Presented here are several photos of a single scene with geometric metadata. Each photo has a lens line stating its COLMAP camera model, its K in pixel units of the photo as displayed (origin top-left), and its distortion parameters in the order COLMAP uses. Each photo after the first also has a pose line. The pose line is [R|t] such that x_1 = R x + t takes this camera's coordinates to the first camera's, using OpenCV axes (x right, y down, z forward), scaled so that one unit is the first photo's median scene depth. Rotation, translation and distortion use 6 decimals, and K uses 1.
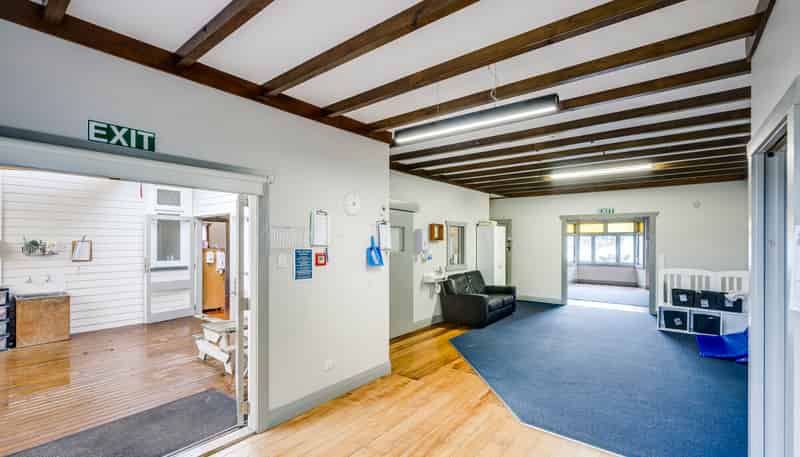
lens RADIAL K [[348.8, 0, 399.6], [0, 348.8, 235.8], [0, 0, 1]] dist [-0.002558, 0.000379]
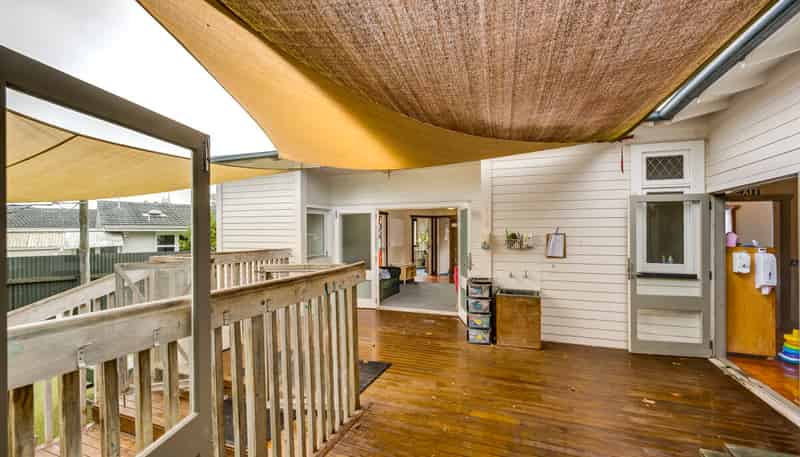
lens RADIAL K [[348.8, 0, 400.2], [0, 348.8, 234.2], [0, 0, 1]] dist [-0.002558, 0.000379]
pose [[0.300651, 0.007408, -0.953705, -0.197637], [0.017333, 0.999762, 0.013230, -0.001481], [0.953577, -0.020508, 0.300452, 0.348602]]
